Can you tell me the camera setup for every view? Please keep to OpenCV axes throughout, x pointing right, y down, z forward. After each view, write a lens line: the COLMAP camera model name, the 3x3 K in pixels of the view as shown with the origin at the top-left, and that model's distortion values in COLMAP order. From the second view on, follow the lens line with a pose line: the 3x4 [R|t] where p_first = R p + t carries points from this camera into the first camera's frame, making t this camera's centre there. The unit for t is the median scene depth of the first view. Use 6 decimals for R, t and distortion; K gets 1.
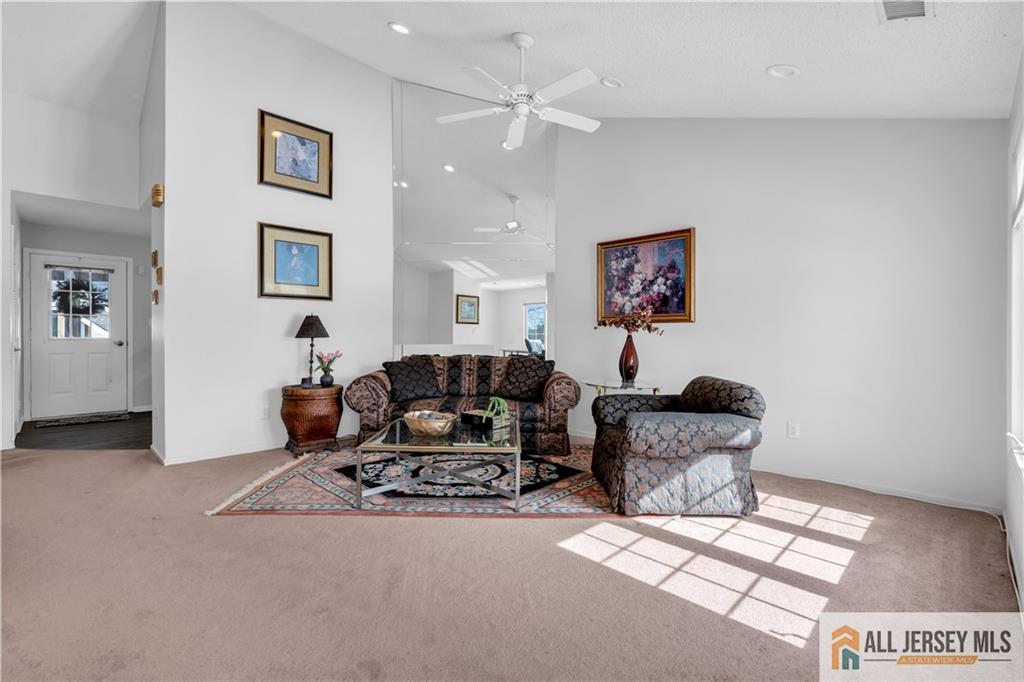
lens RADIAL K [[458.7, 0, 508.4], [0, 458.7, 338.0], [0, 0, 1]] dist [-0.009614, 0.003907]
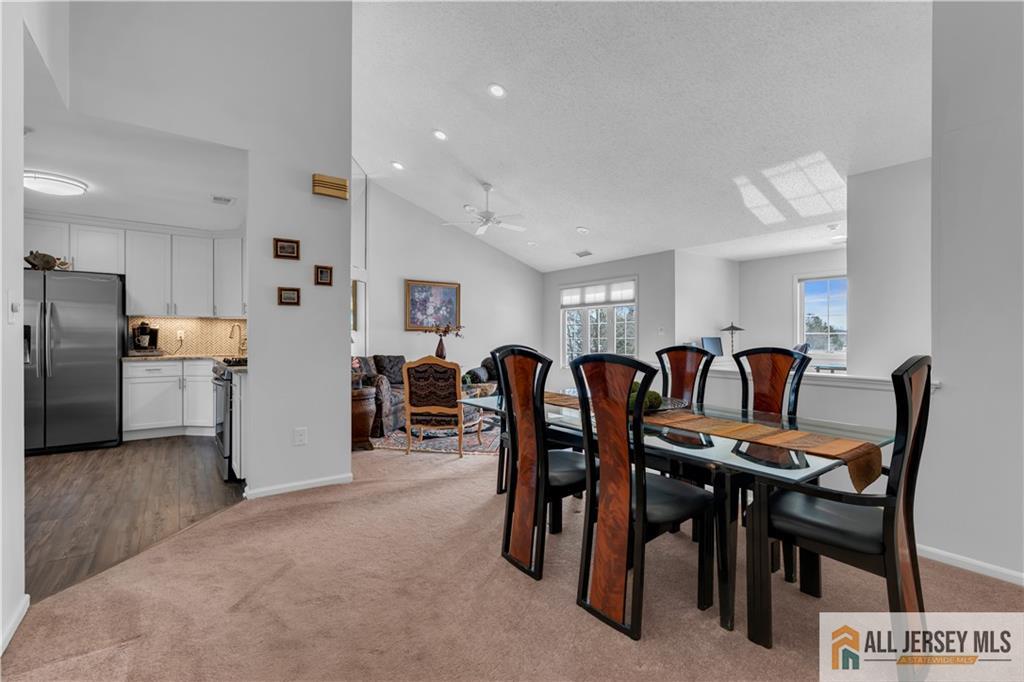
lens RADIAL K [[458.7, 0, 518.8], [0, 458.7, 335.9], [0, 0, 1]] dist [-0.009614, 0.003907]
pose [[0.141288, -0.004056, 0.989960, -1.391033], [0.005106, 0.999981, 0.003368, -0.019165], [-0.989955, 0.004578, 0.141306, 0.431675]]
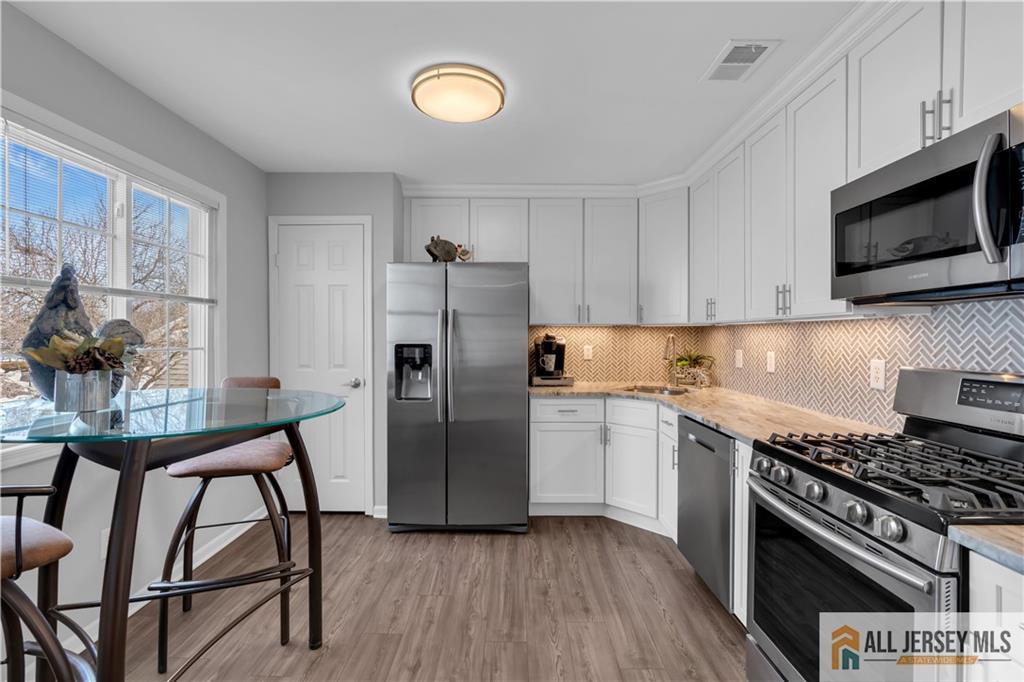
lens RADIAL K [[458.7, 0, 507.5], [0, 458.7, 339.0], [0, 0, 1]] dist [-0.009614, 0.003907]
pose [[0.715486, -0.005985, 0.698601, -0.964113], [0.005007, 0.999982, 0.003439, -0.051260], [-0.698609, 0.001038, 0.715503, 1.043196]]
